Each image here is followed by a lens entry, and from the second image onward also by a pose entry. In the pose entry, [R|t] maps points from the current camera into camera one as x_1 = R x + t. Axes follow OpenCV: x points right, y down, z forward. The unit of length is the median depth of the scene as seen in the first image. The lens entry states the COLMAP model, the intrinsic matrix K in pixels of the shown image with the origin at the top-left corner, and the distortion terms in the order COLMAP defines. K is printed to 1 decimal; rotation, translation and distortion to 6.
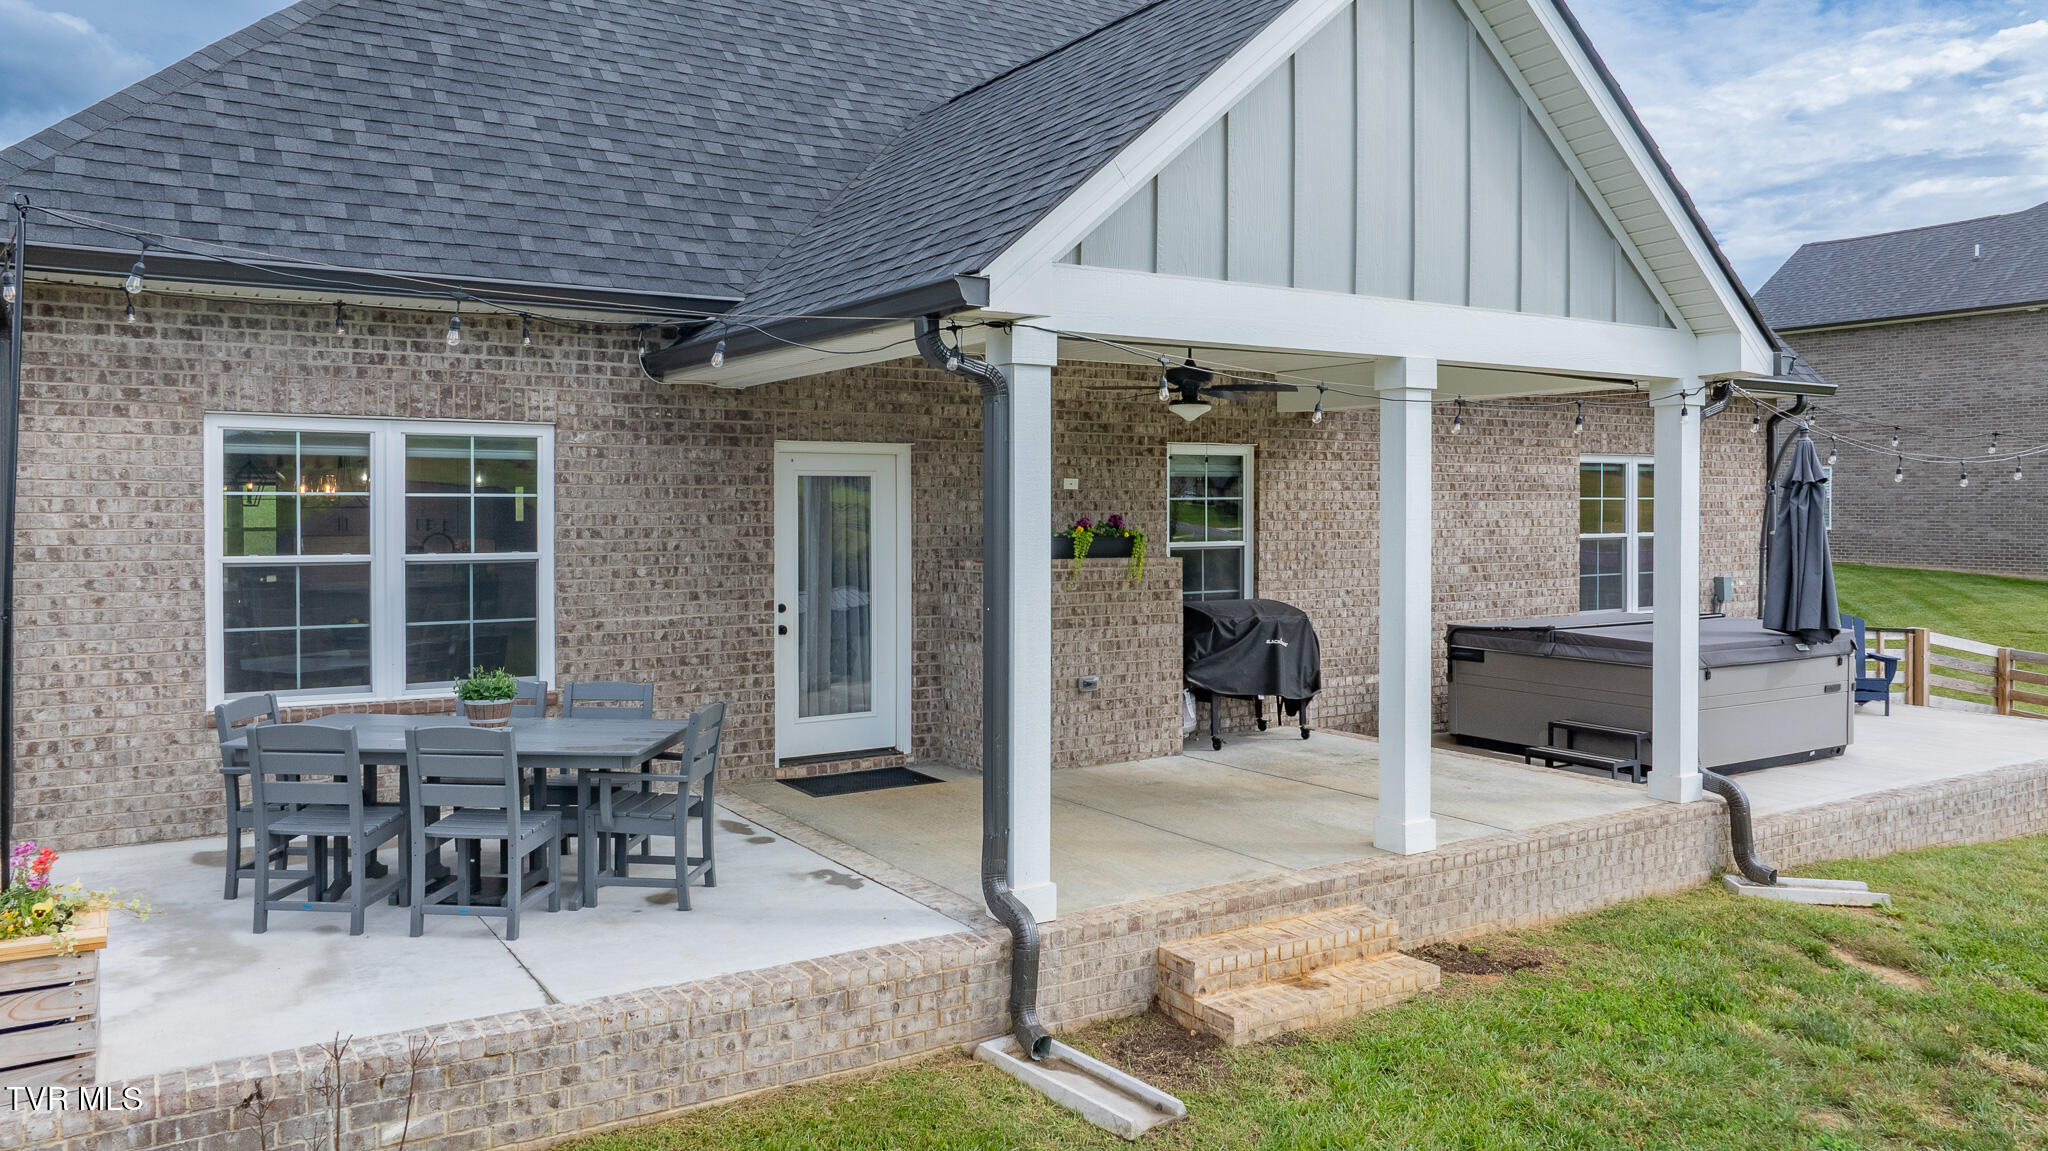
lens RADIAL K [[1465.8, 0, 1026.0], [0, 1465.8, 504.4], [0, 0, 1]] dist [-0.003628, -0.005862]
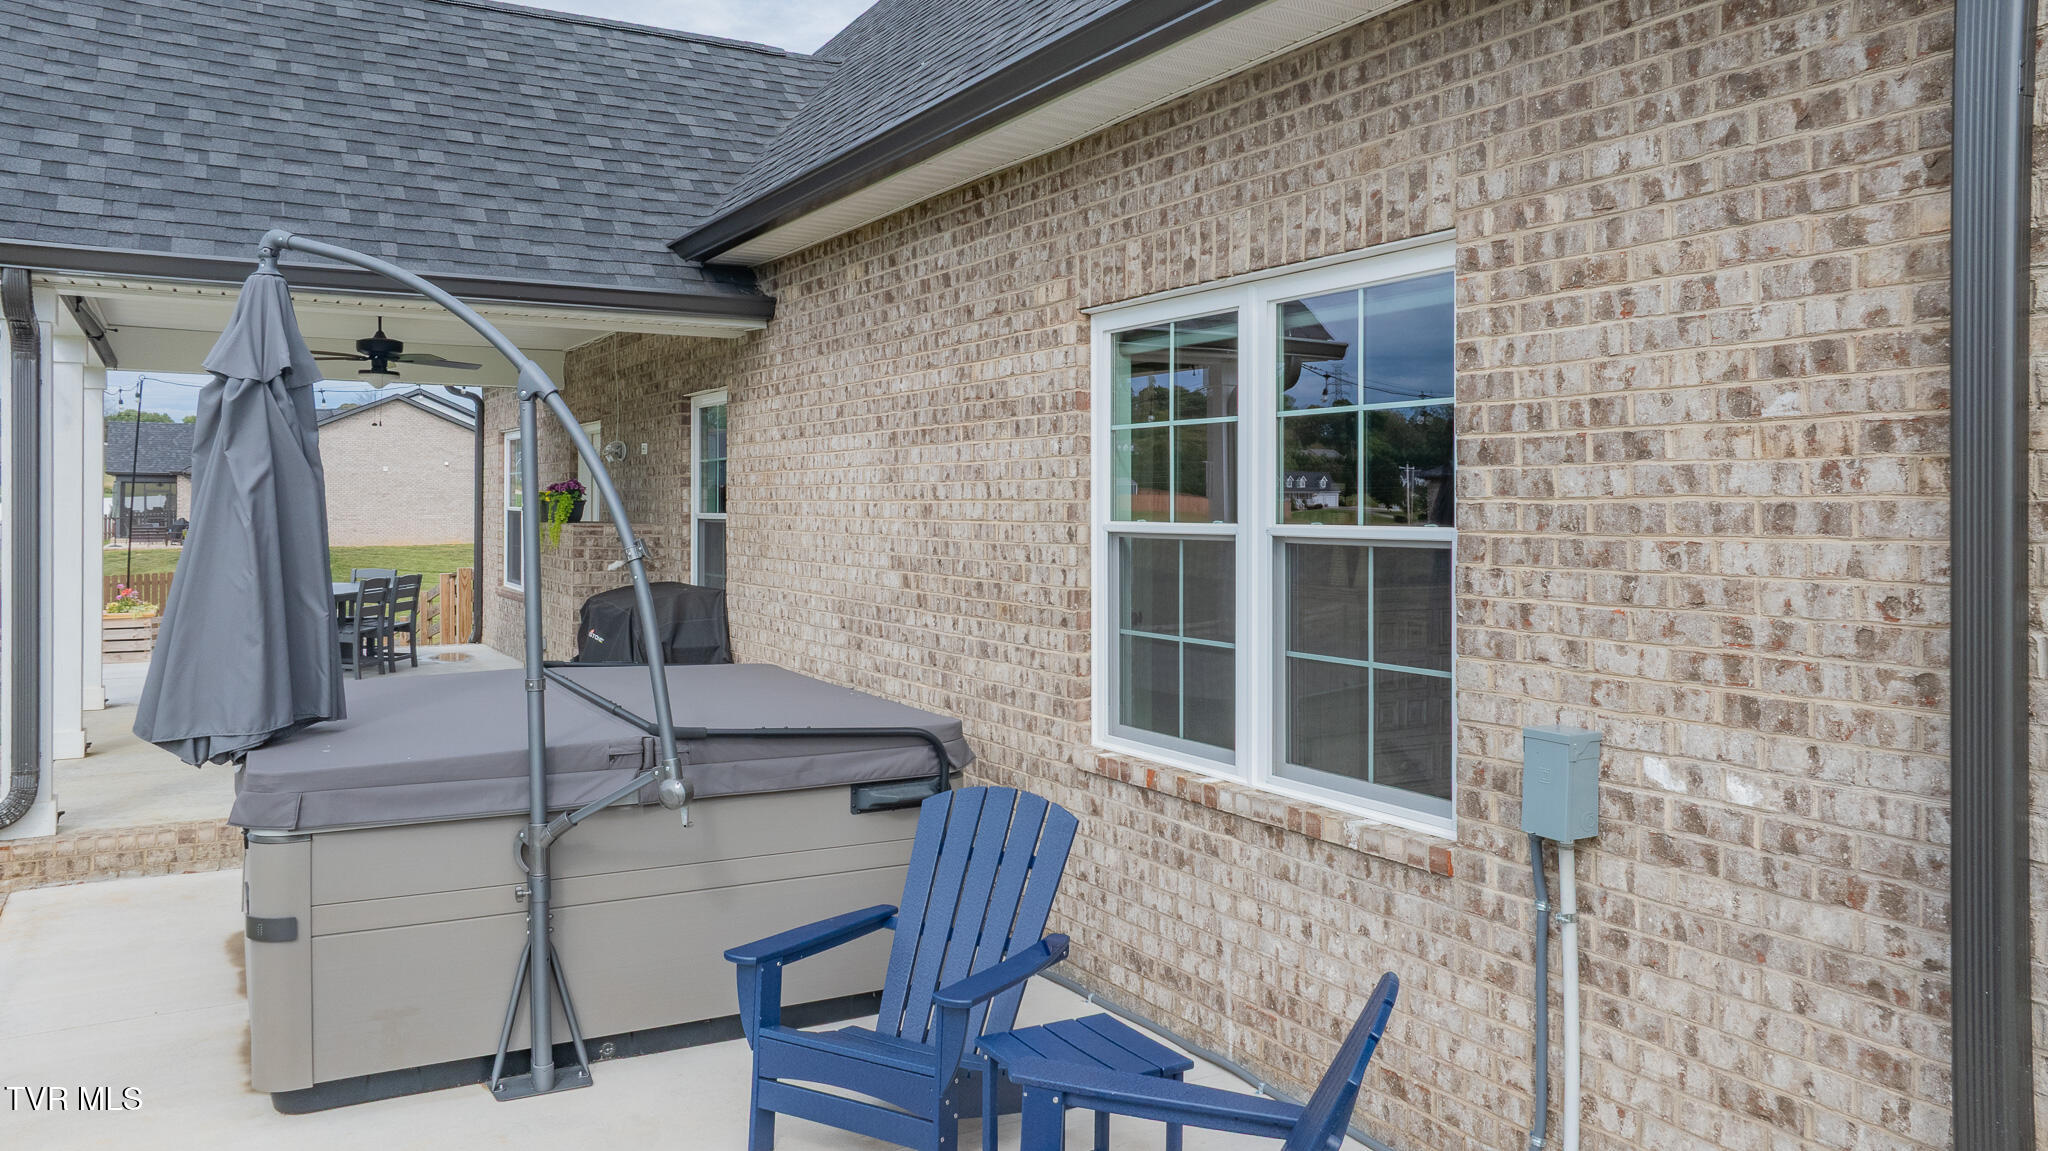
lens RADIAL K [[1465.8, 0, 1026.0], [0, 1465.8, 504.4], [0, 0, 1]] dist [-0.003628, -0.005862]
pose [[-0.048411, 0.004911, -0.998815, 0.817952], [0.000322, 0.999988, 0.004902, 0.015098], [0.998827, -0.000085, -0.048412, 1.074480]]
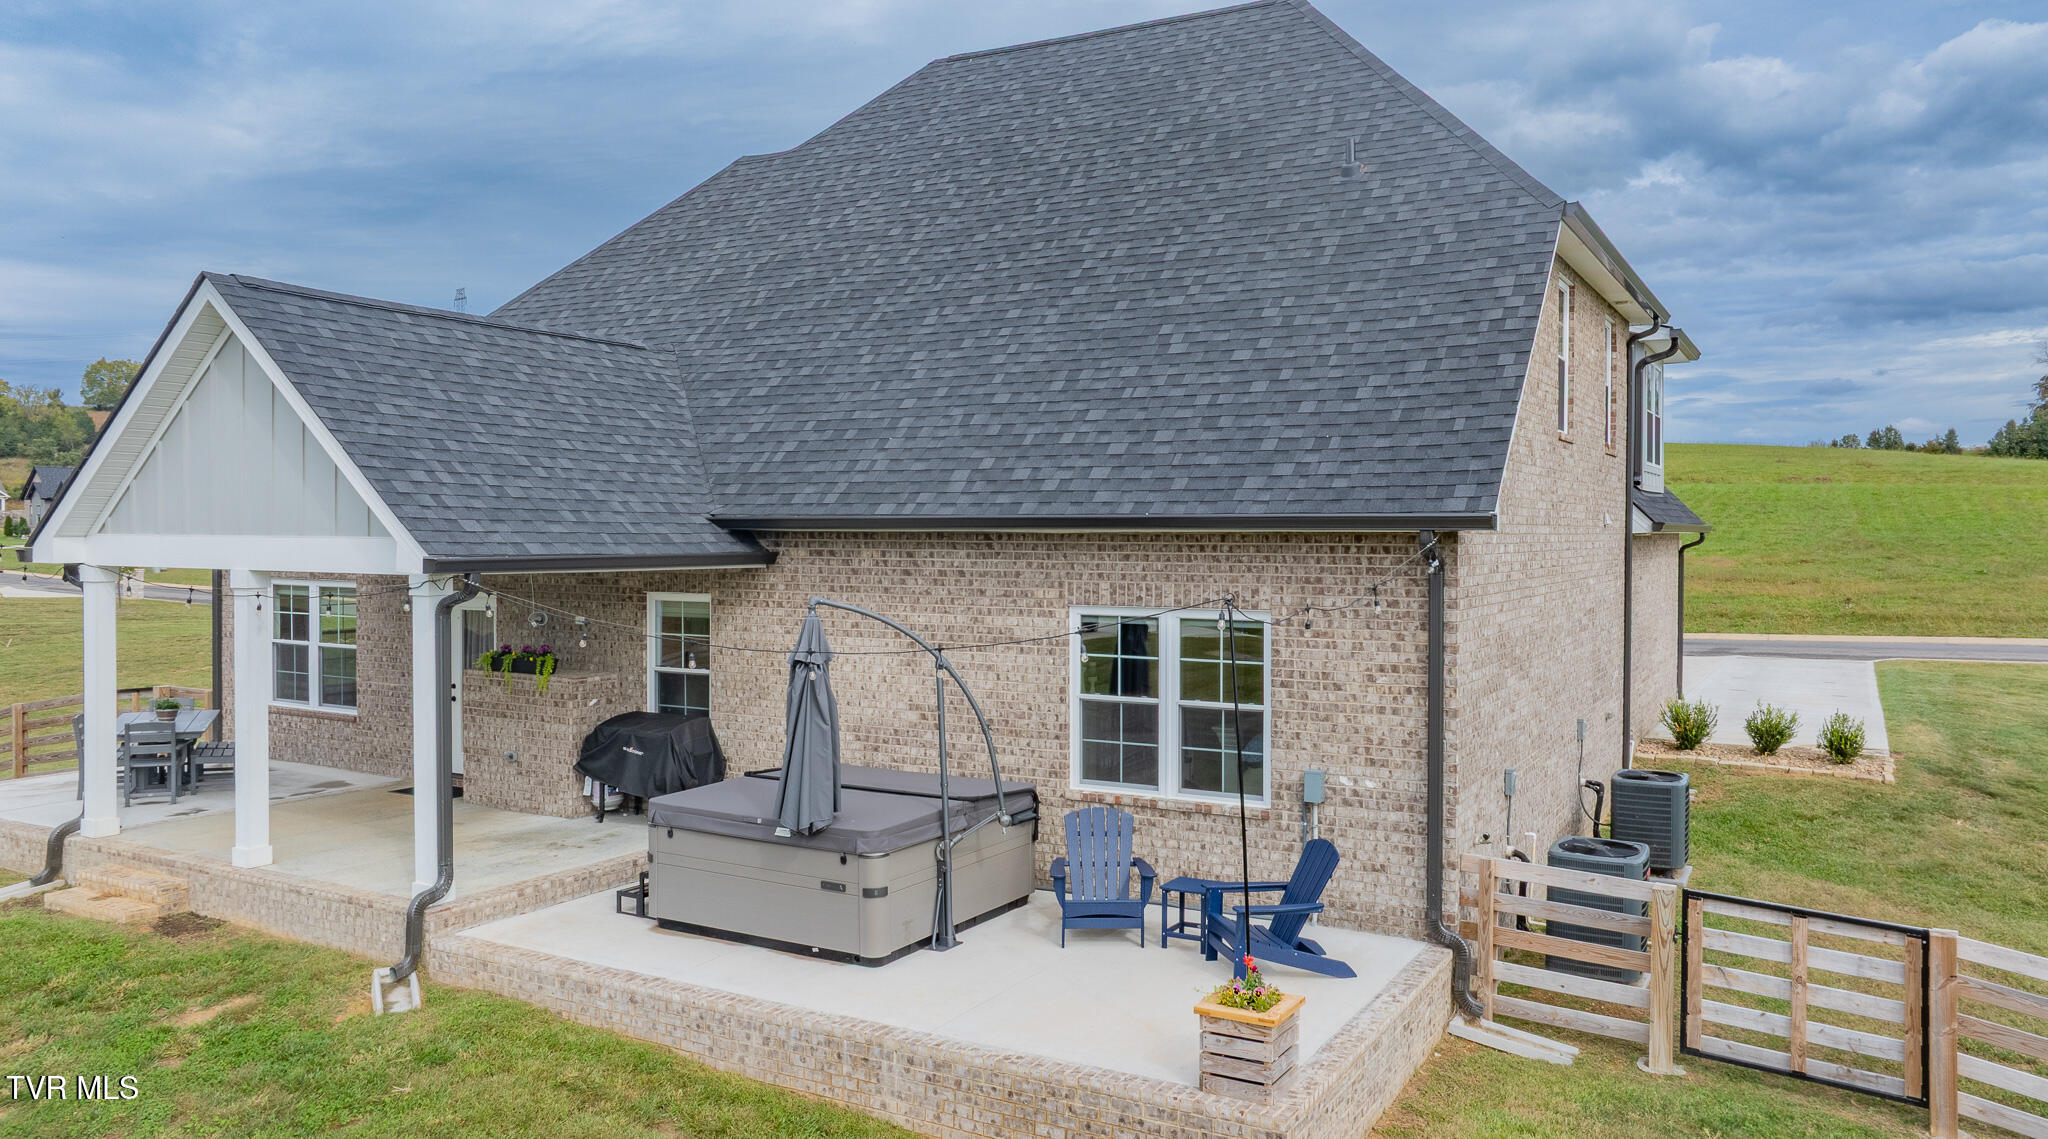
lens RADIAL K [[1438.7, 0, 1024.0], [0, 1438.7, 569.5], [0, 0, 1]] dist [0.021790, 0.000123]
pose [[0.463489, 0.028323, -0.885650, 1.233795], [-0.001689, 0.999515, 0.031081, -0.090433], [0.886101, -0.012909, 0.463312, 0.603141]]
